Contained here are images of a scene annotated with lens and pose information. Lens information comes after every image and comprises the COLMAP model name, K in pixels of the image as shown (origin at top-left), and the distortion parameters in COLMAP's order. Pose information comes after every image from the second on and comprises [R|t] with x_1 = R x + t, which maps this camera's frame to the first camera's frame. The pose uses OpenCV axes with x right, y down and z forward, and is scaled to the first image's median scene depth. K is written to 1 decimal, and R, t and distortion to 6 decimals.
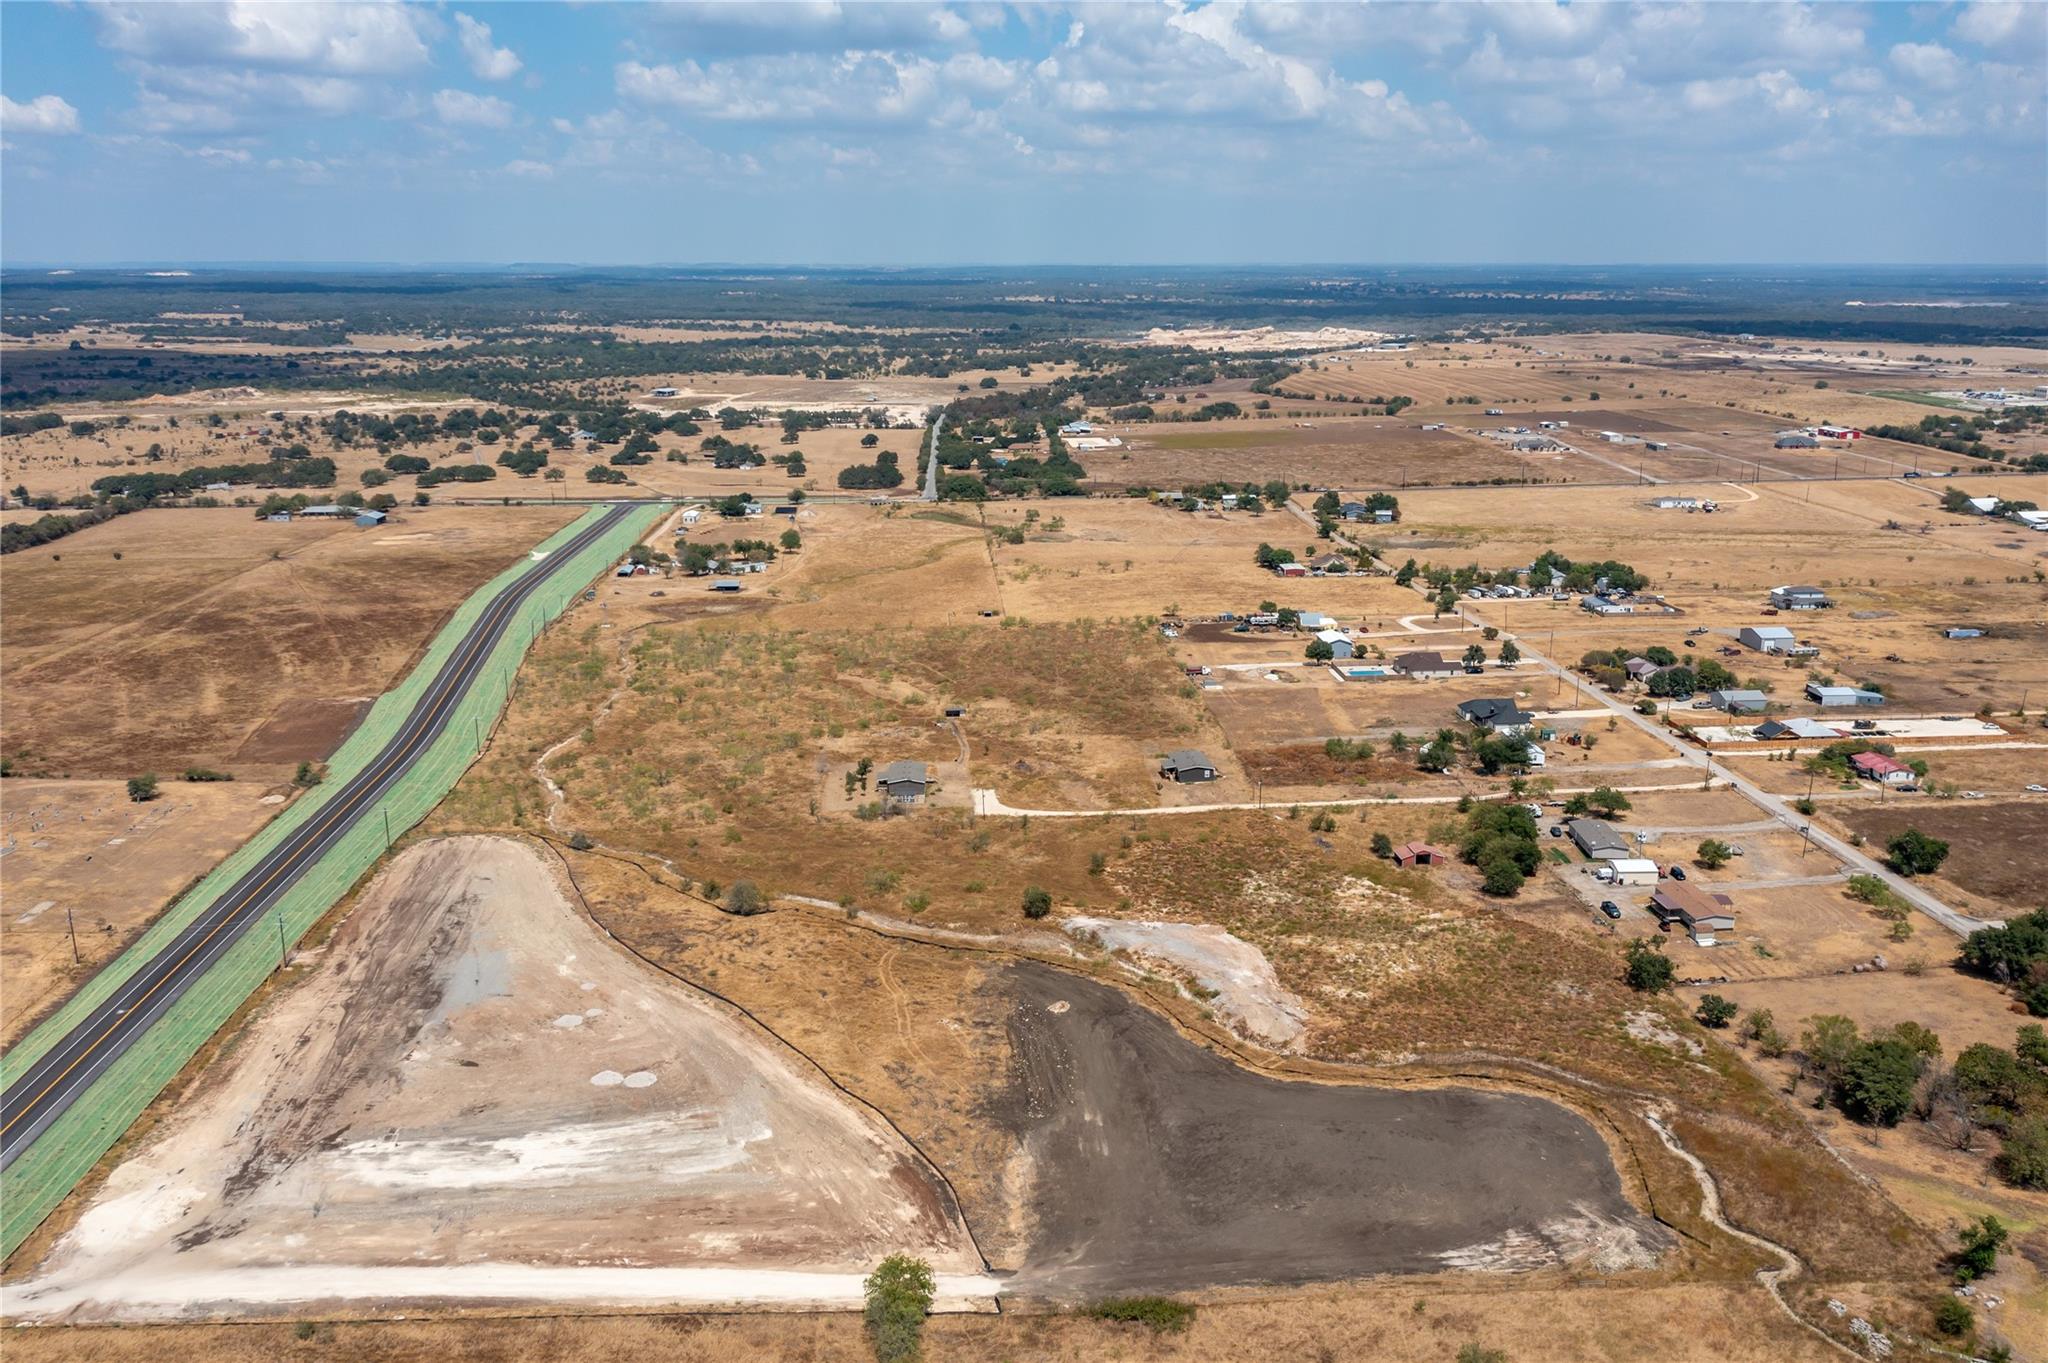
lens RADIAL K [[1671.3, 0, 1023.6], [0, 1671.3, 677.4], [0, 0, 1]] dist [-0.008264, 0.003009]
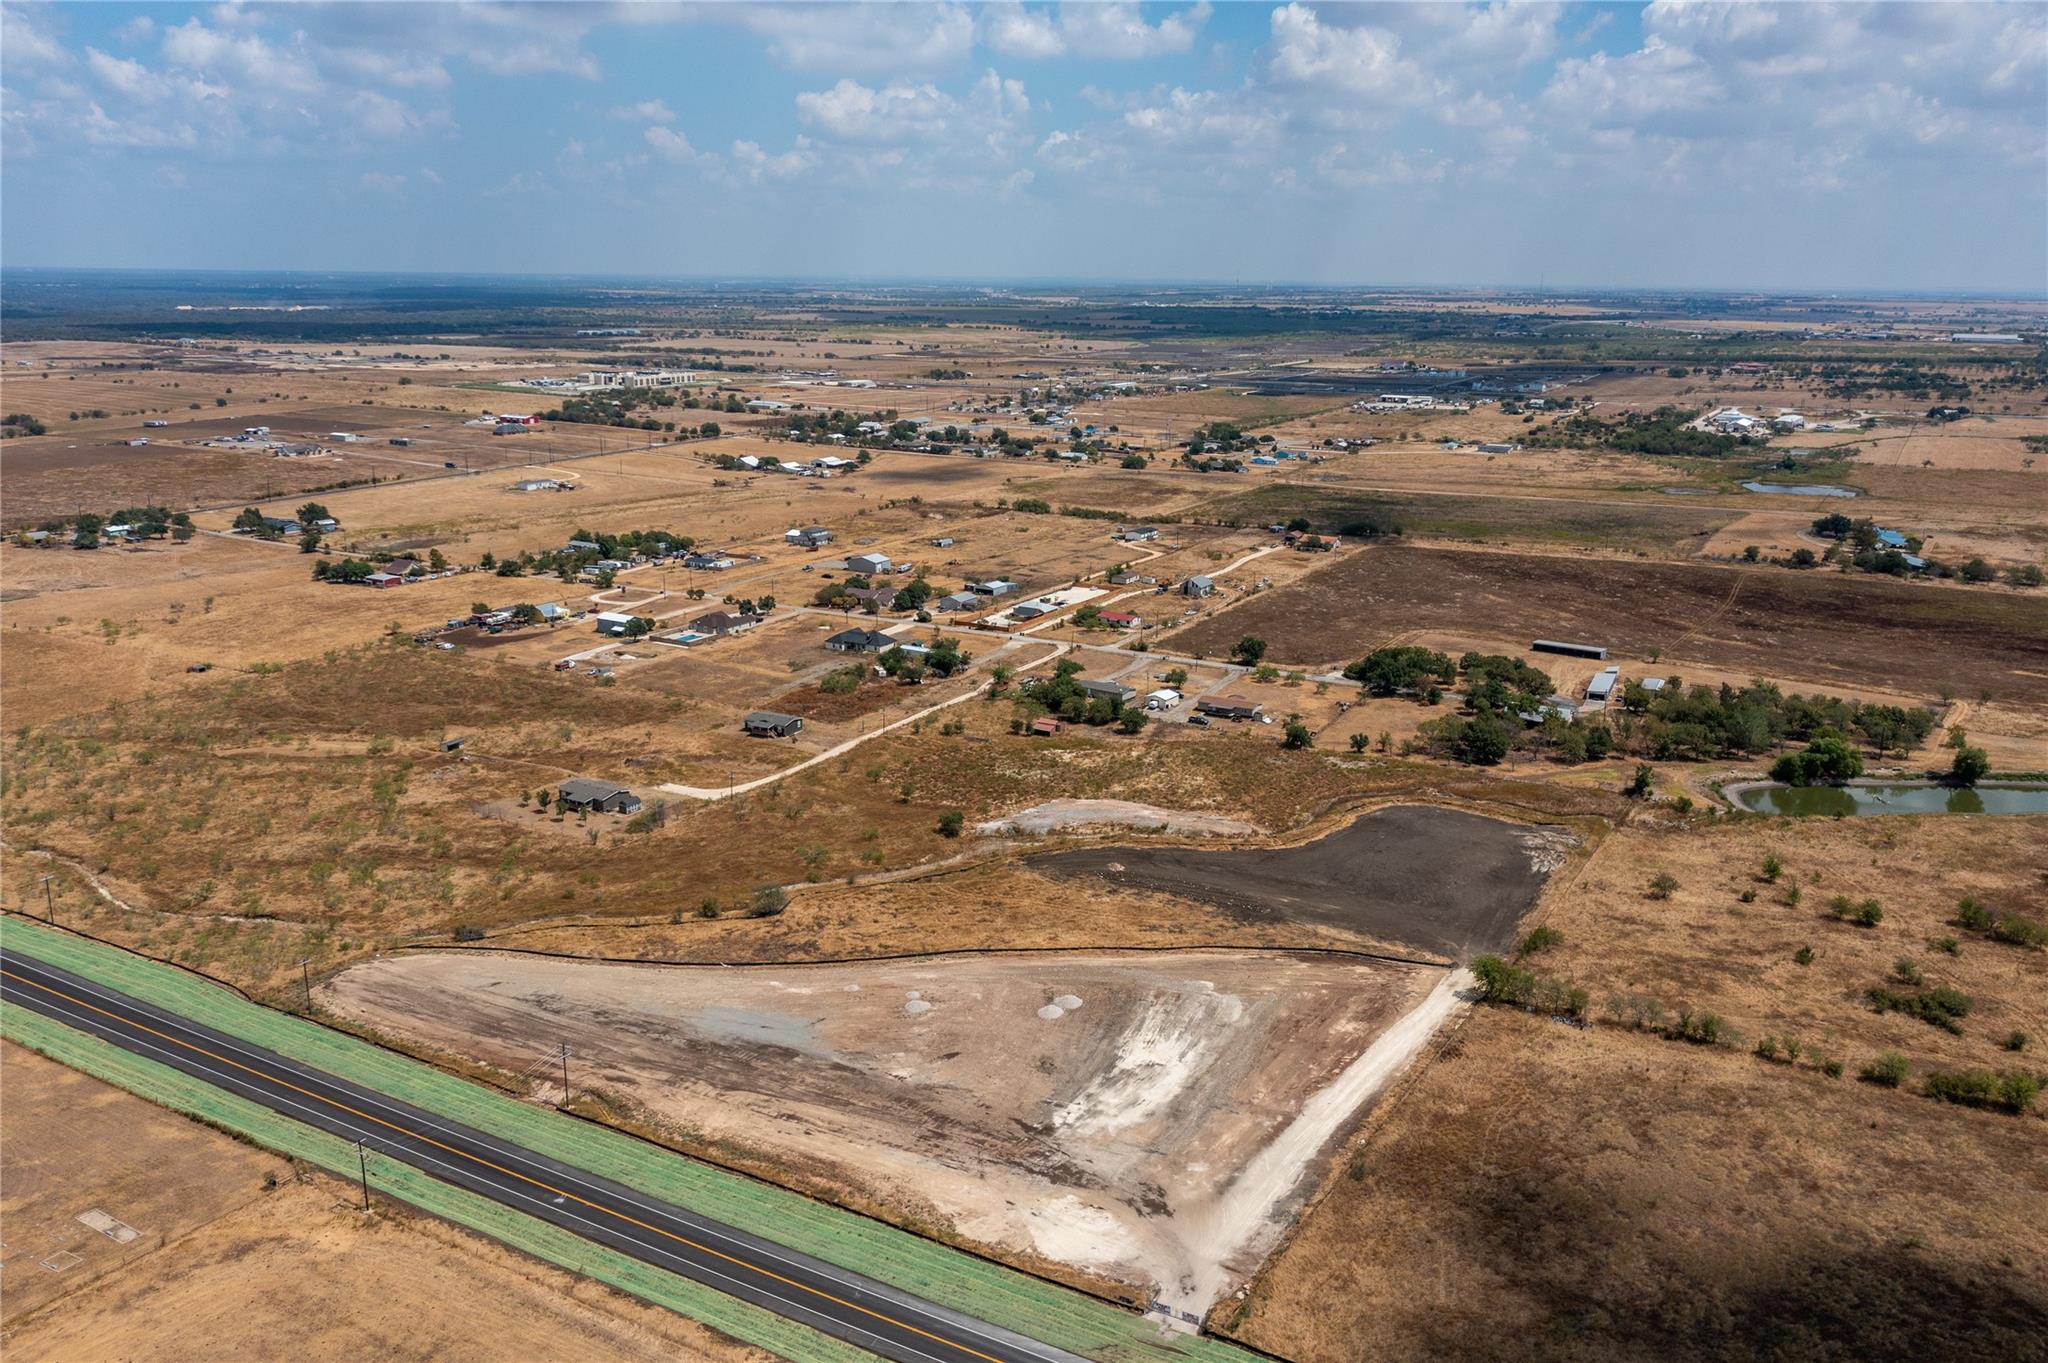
lens RADIAL K [[1617.2, 0, 1026.5], [0, 1617.2, 652.4], [0, 0, 1]] dist [-0.009924, 0.001351]
pose [[0.560754, -0.181674, 0.807806, -0.783412], [0.191284, 0.977663, 0.087092, -0.064498], [-0.805584, 0.105683, 0.582980, 0.263990]]
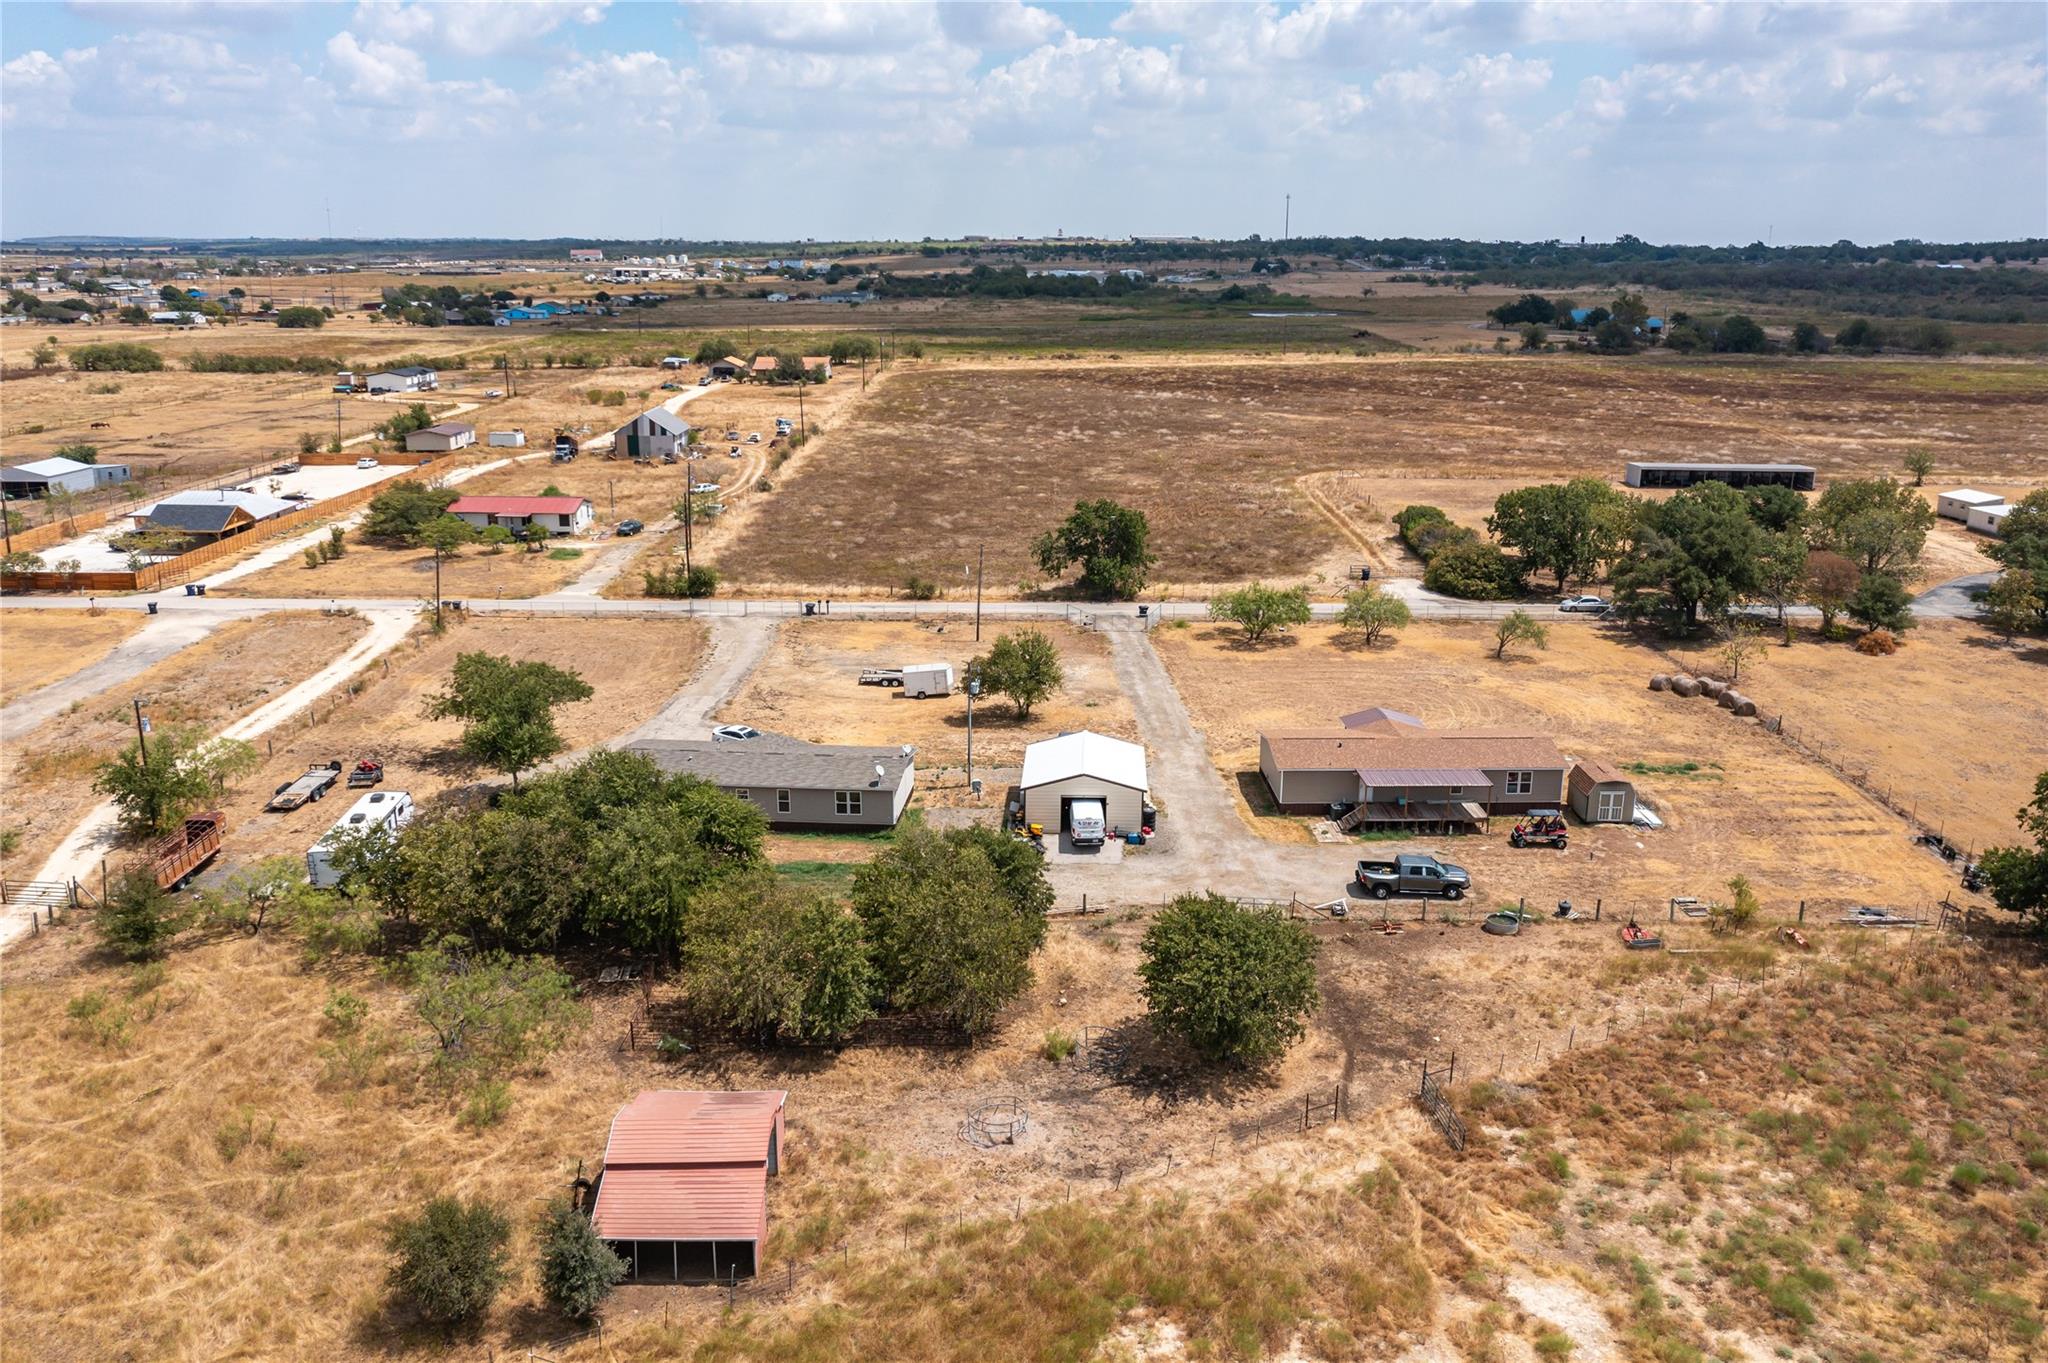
lens RADIAL K [[1618.8, 0, 1024.8], [0, 1618.8, 658.2], [0, 0, 1]] dist [-0.008272, 0.005592]
pose [[0.063318, -0.242960, 0.967967, 0.091540], [0.235580, 0.946143, 0.222072, 0.028438], [-0.969790, 0.213973, 0.117145, 0.928651]]
